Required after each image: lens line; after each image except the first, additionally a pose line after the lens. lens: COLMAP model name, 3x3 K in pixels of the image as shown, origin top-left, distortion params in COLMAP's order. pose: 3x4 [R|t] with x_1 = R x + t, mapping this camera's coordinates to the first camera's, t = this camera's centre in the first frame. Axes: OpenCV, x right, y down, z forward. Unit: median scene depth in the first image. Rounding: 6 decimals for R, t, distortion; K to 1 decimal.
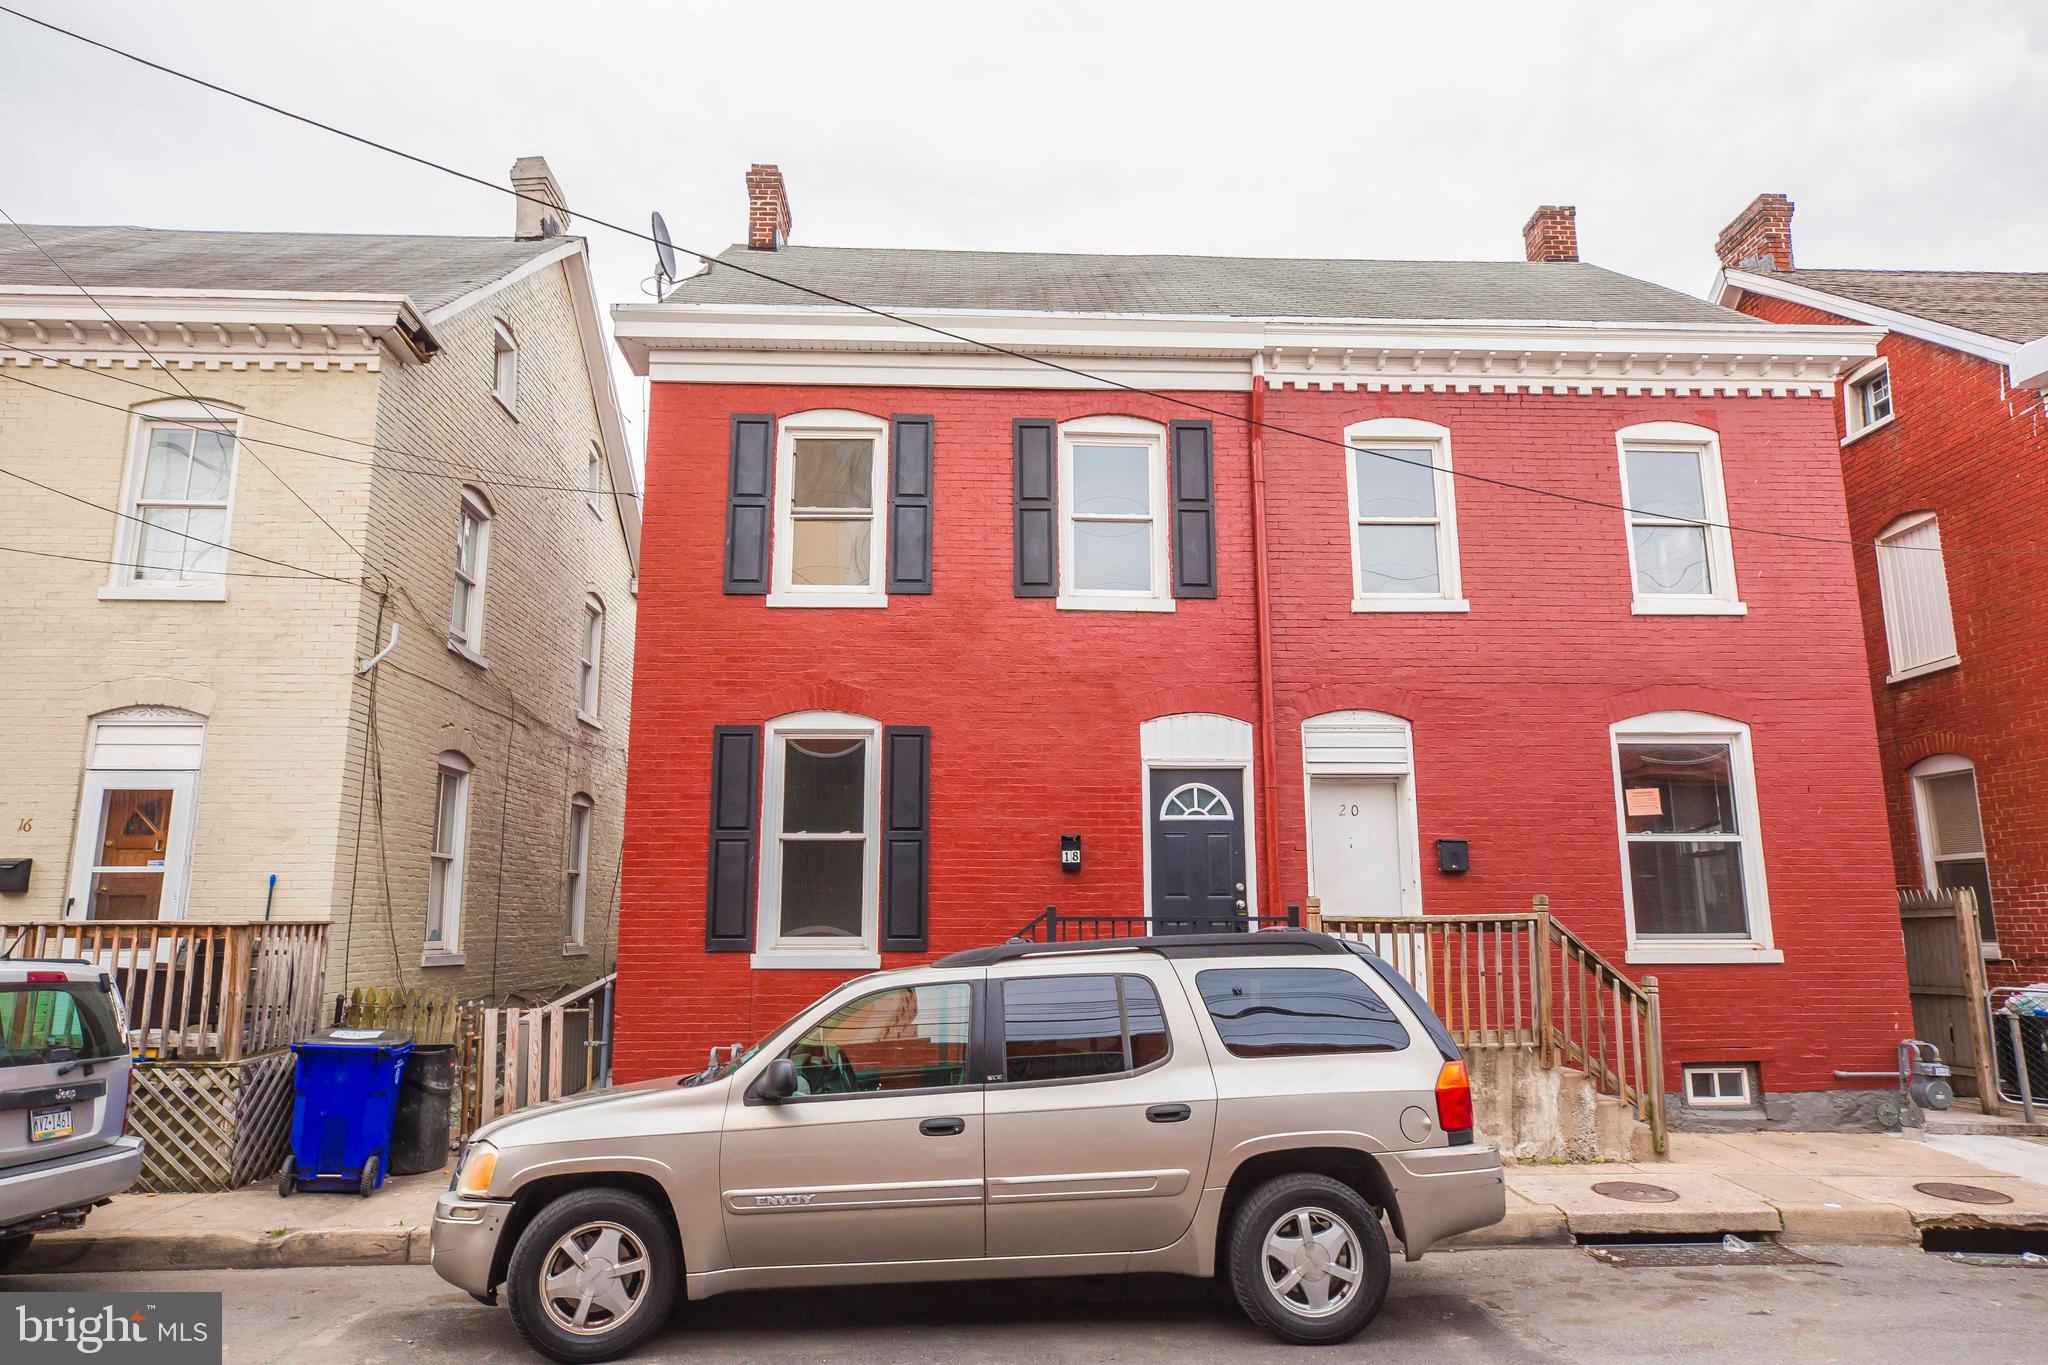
lens RADIAL K [[1274.7, 0, 1024.0], [0, 1274.7, 682.5], [0, 0, 1]] dist [-0.007462, 0.001106]
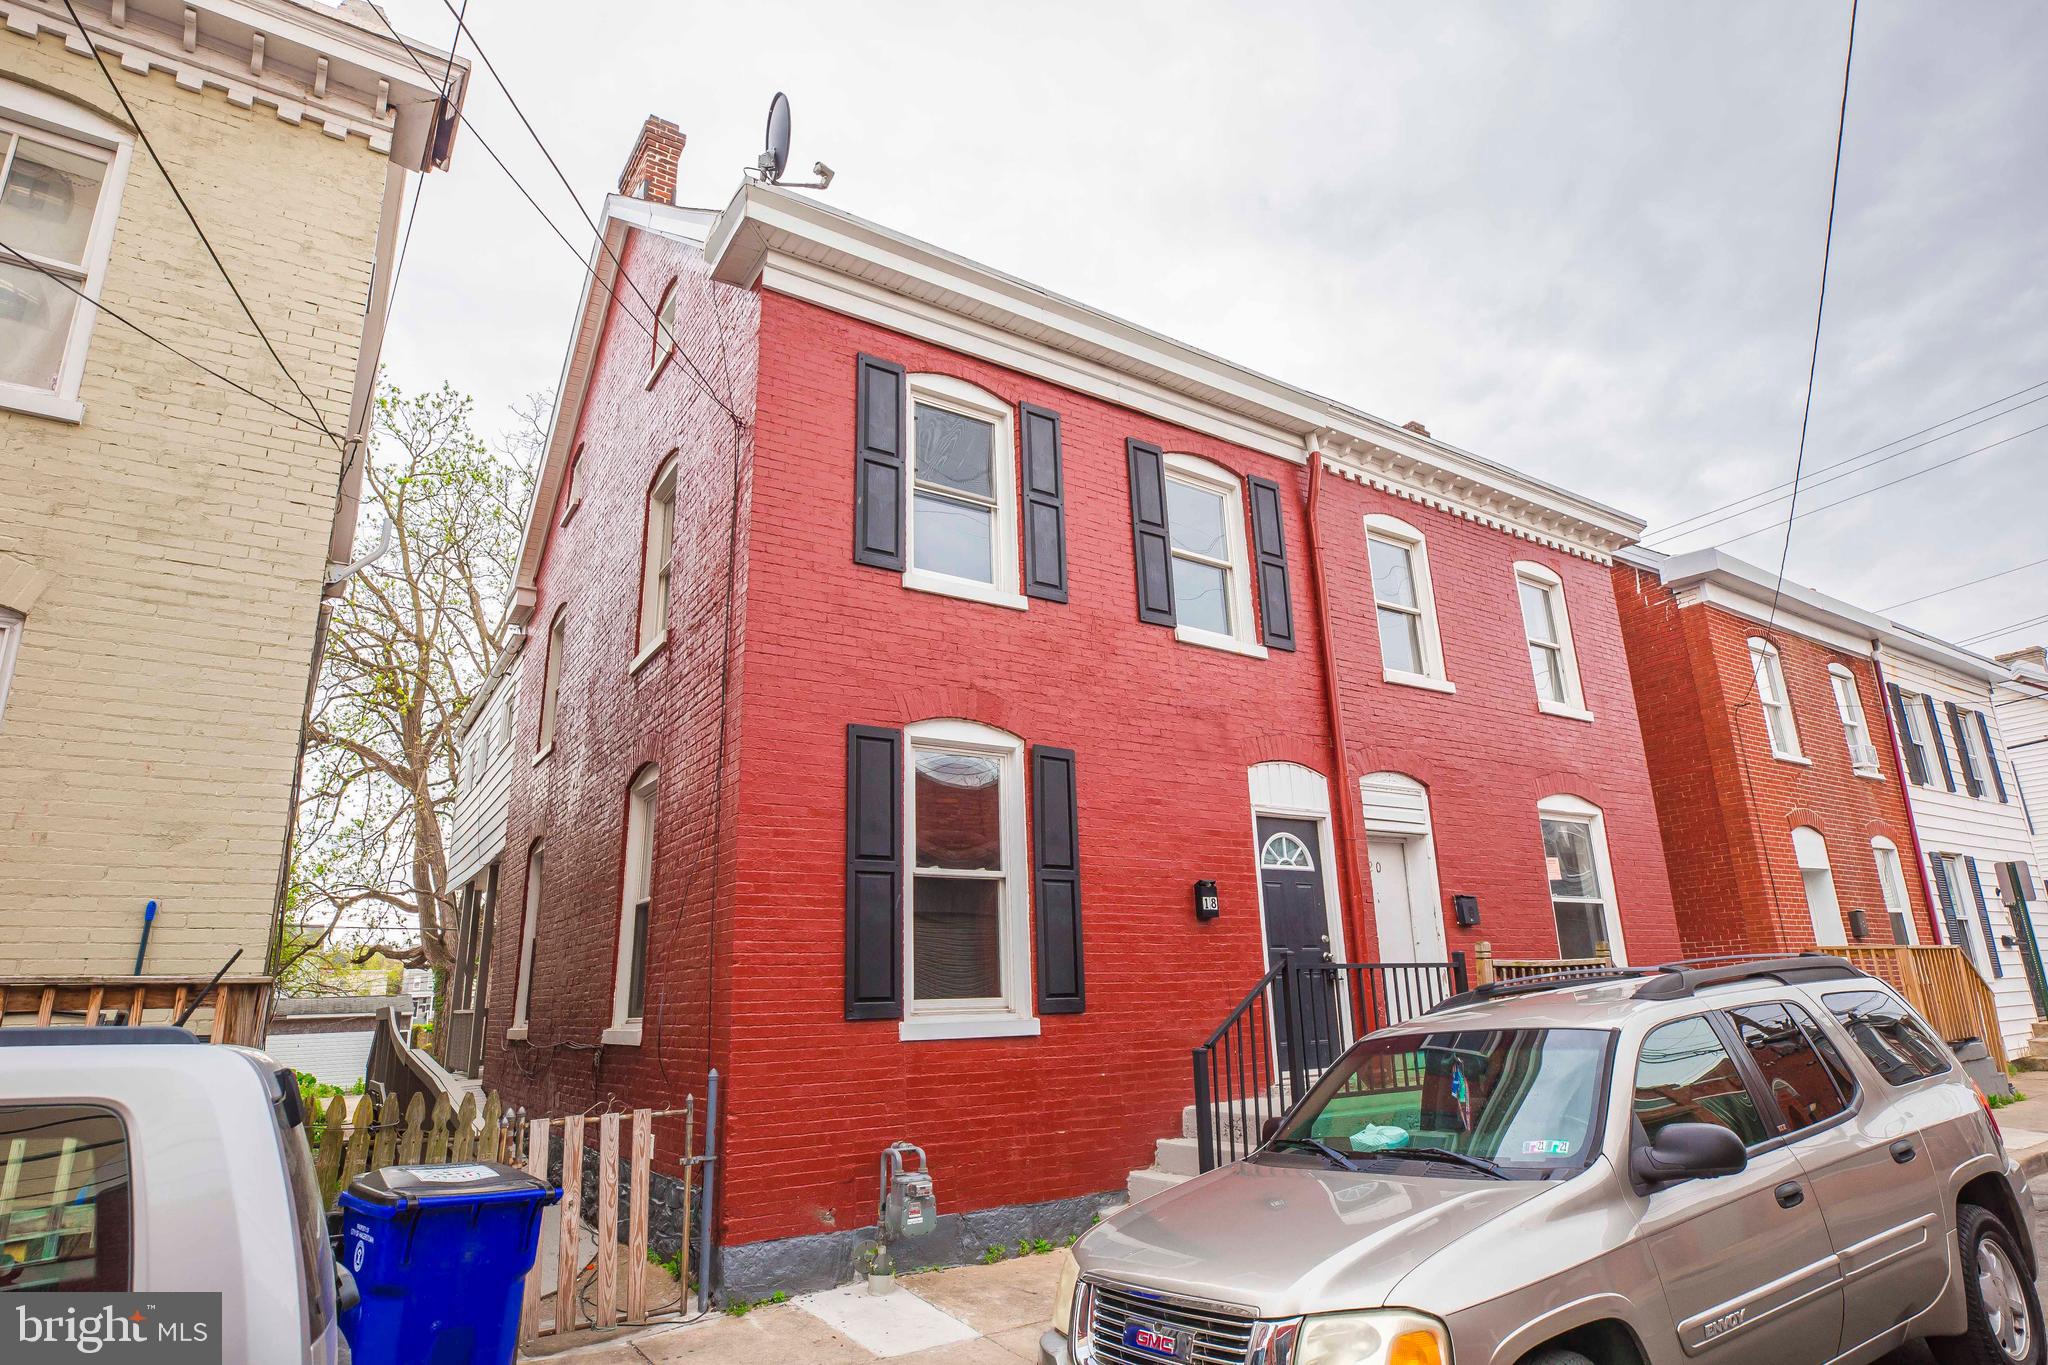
lens RADIAL K [[1118.6, 0, 1024.0], [0, 1118.6, 682.5], [0, 0, 1]] dist [-0.017632, 0.000666]
pose [[0.858478, 0.120179, 0.498571, -0.486265], [-0.069166, 0.990405, -0.119638, 0.081541], [-0.508165, 0.068223, 0.858553, 0.350677]]
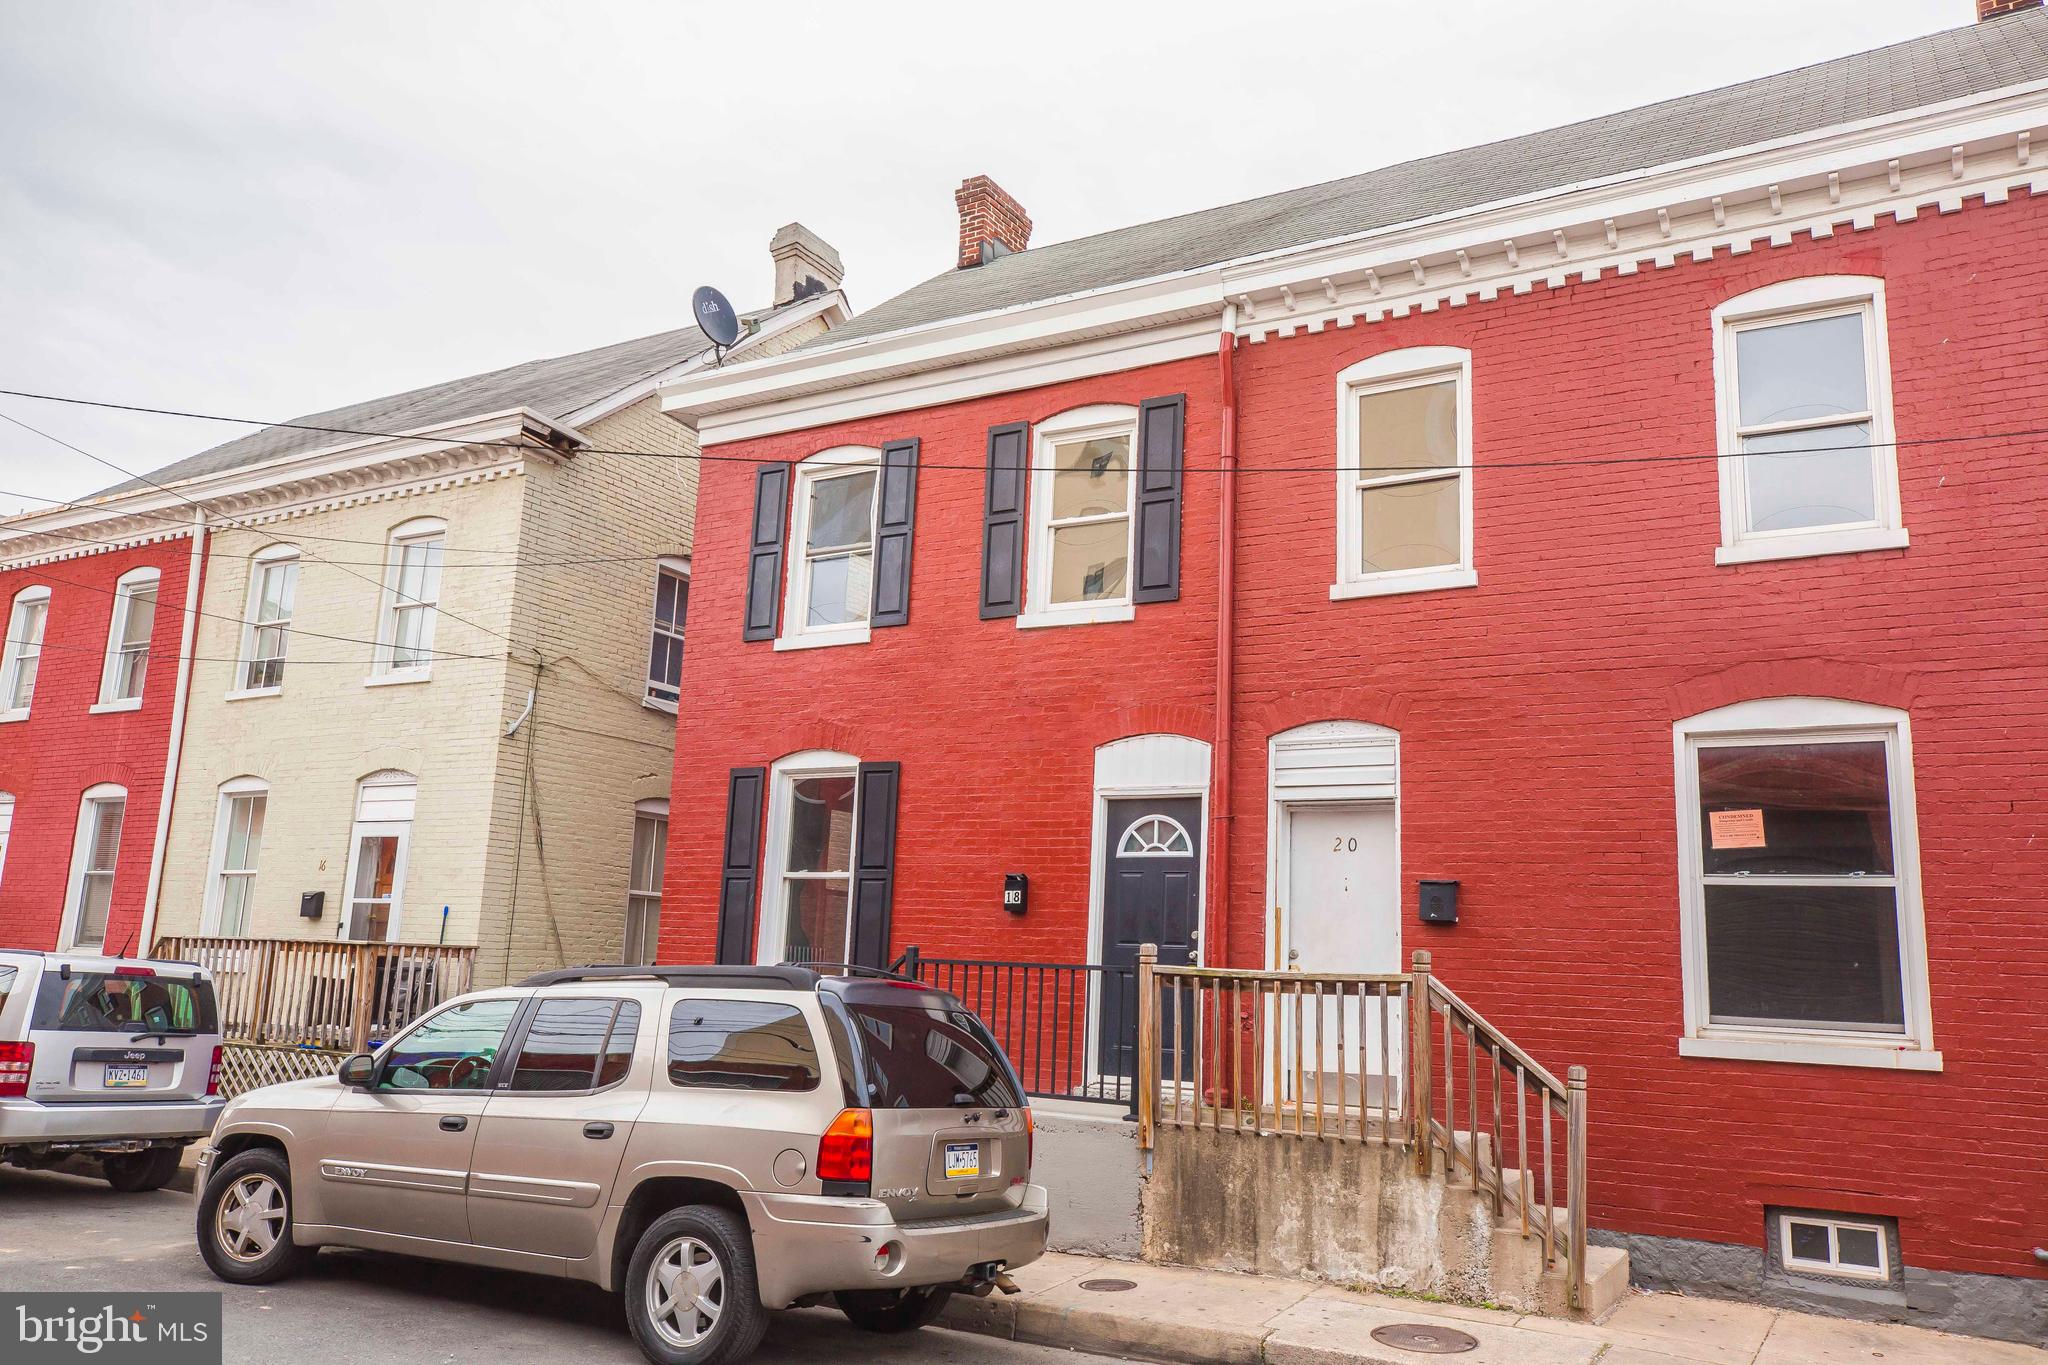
lens RADIAL K [[1529.0, 0, 1024.0], [0, 1529.0, 682.5], [0, 0, 1]] dist [0.007689, 0.009530]
pose [[0.837638, -0.066428, -0.542171, 0.632945], [0.058241, 0.997781, -0.032269, 0.017414], [0.543111, -0.004547, 0.839648, 0.074855]]
